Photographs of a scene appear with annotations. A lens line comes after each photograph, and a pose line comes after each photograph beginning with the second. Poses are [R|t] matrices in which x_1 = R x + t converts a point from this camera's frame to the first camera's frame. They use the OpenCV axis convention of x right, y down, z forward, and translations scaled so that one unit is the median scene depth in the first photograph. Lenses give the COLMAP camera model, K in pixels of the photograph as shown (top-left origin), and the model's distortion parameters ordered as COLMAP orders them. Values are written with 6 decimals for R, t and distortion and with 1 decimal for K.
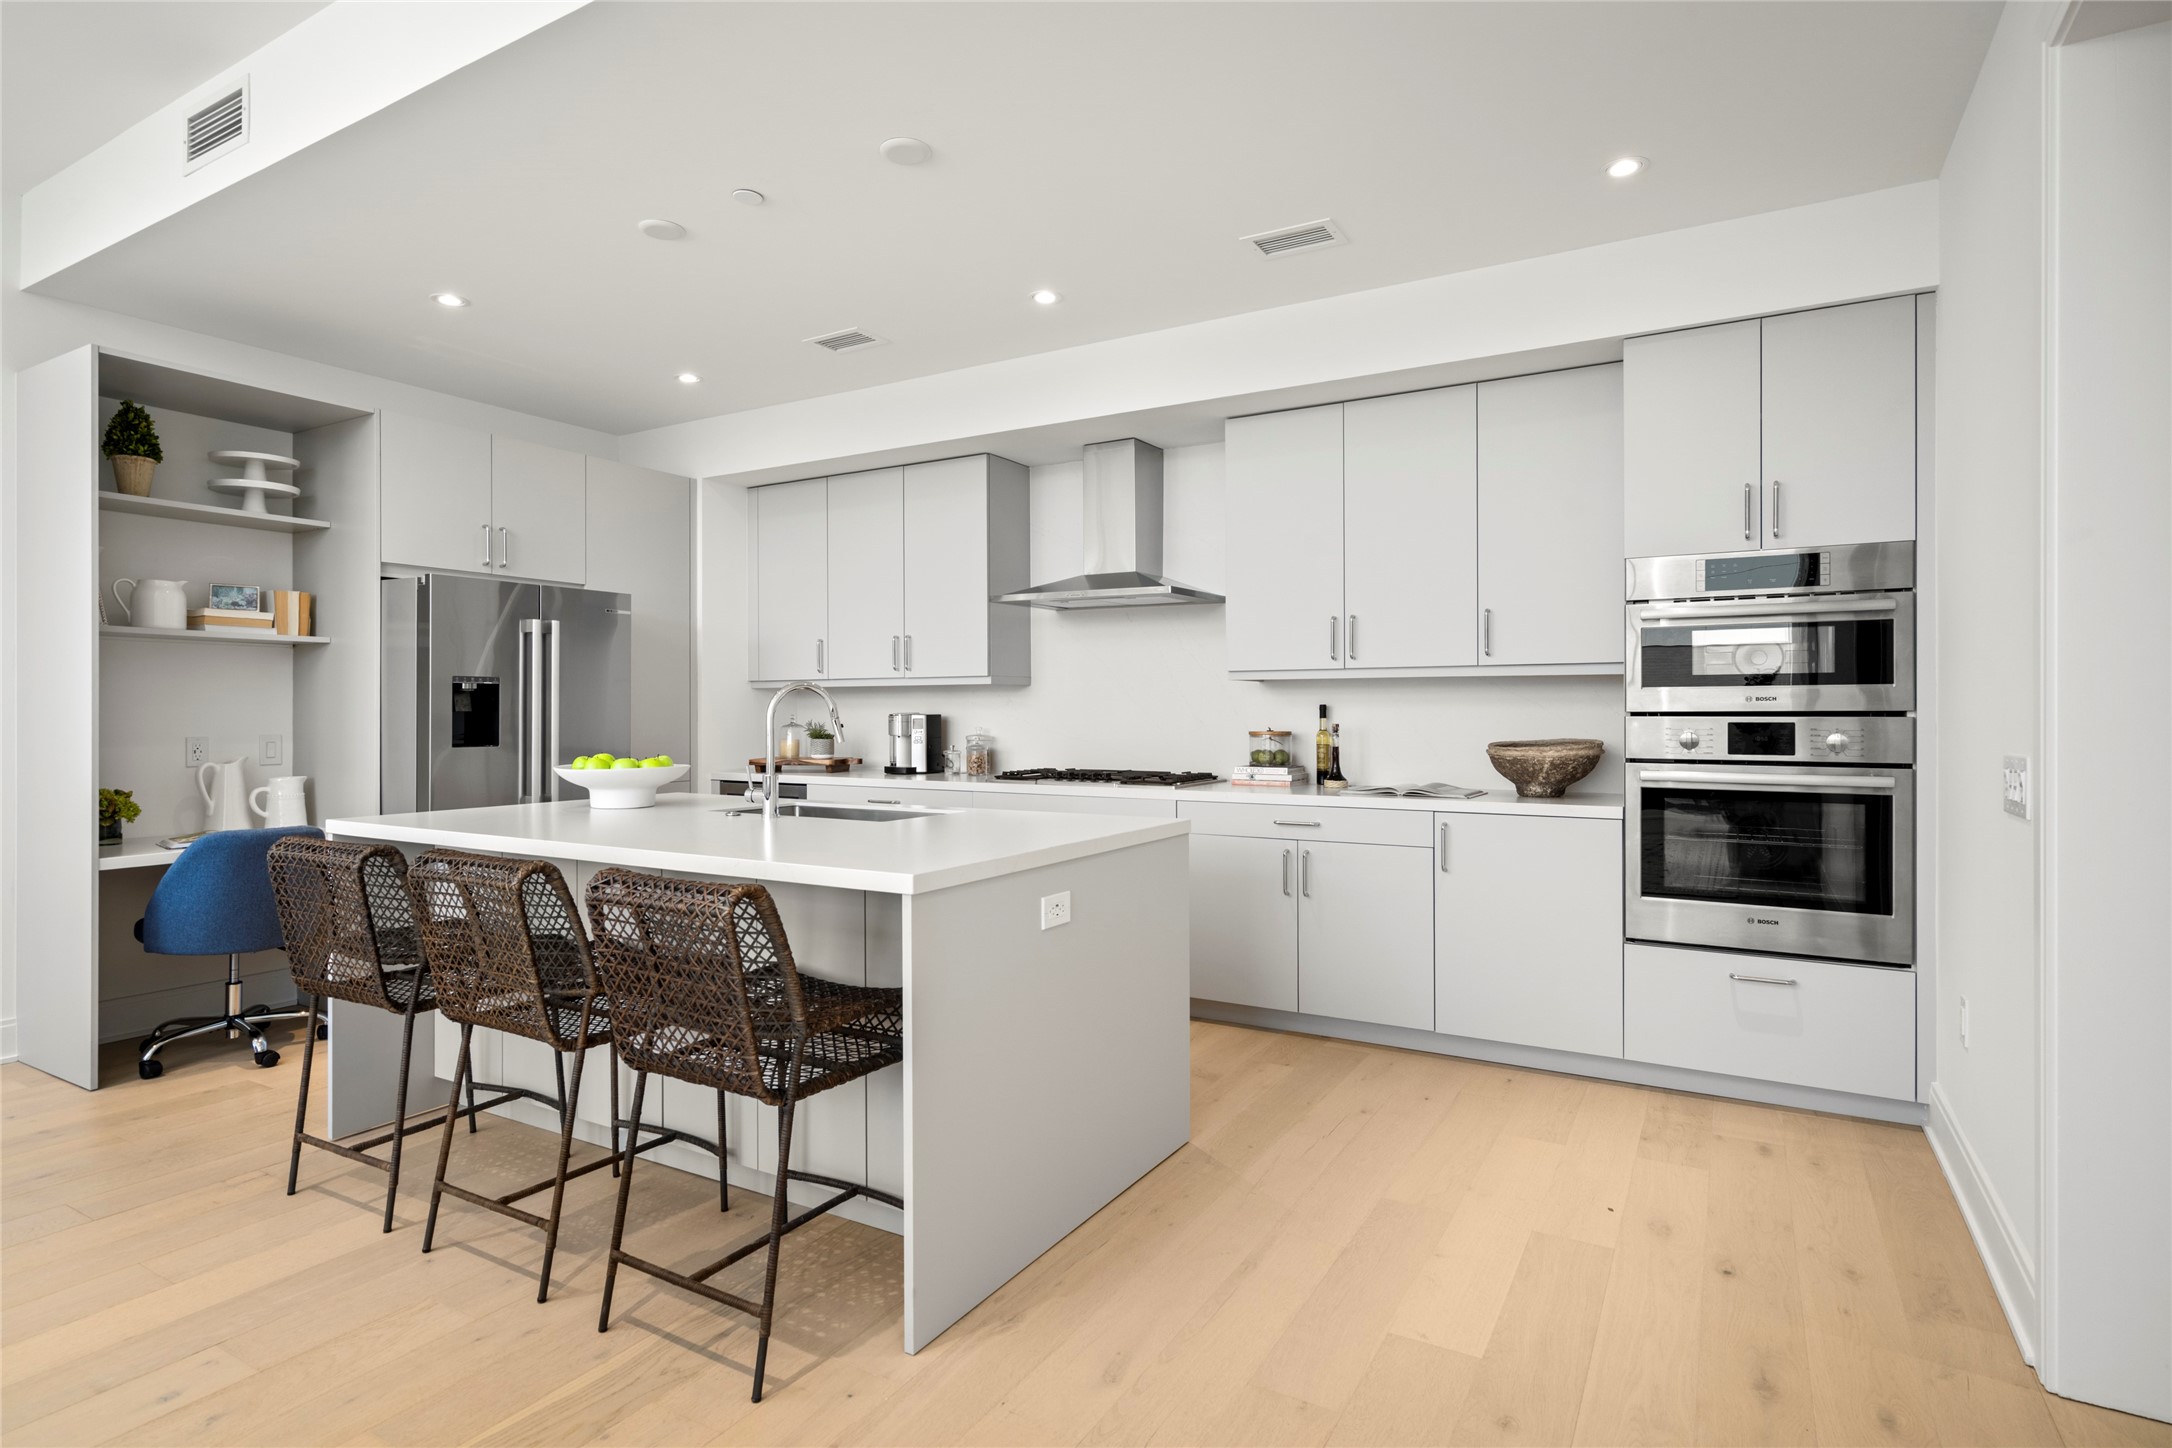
lens RADIAL K [[1111.7, 0, 1086.0], [0, 1111.7, 724.0], [0, 0, 1]] dist [0.000001, 0.000776]
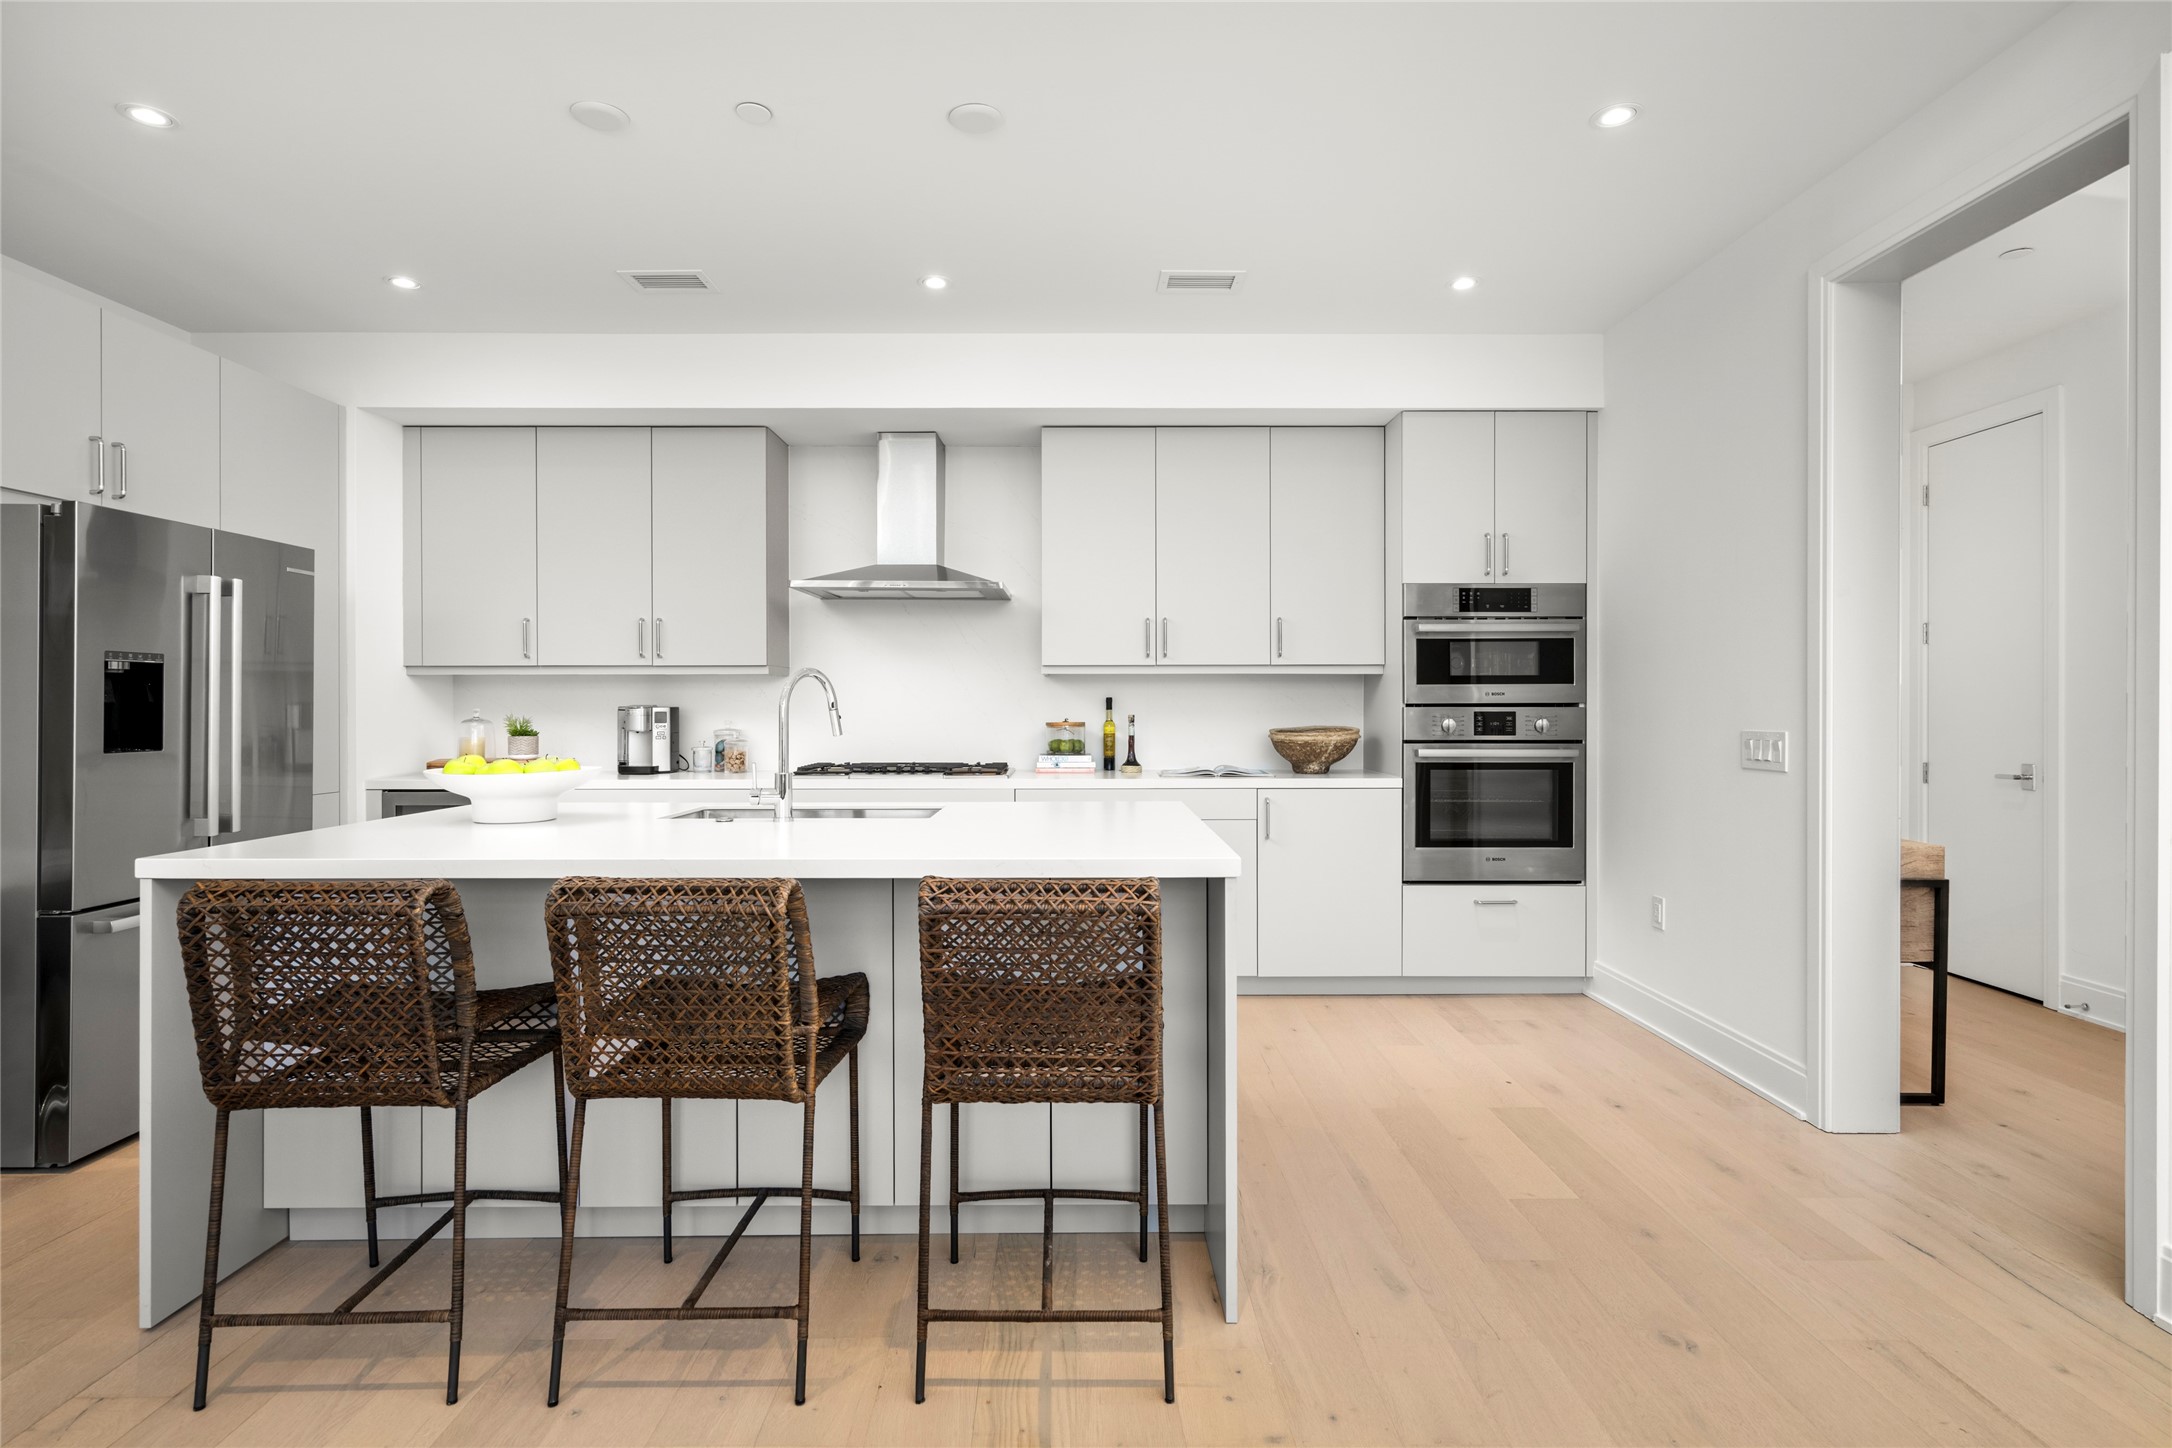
lens RADIAL K [[1080.3, 0, 1075.3], [0, 1080.3, 716.7], [0, 0, 1]] dist [-0.000404, -0.000002]
pose [[0.858852, -0.004303, 0.512206, -0.416961], [0.005299, 0.999986, -0.000483, 0.002461], [-0.512197, 0.003129, 0.858863, 0.112561]]
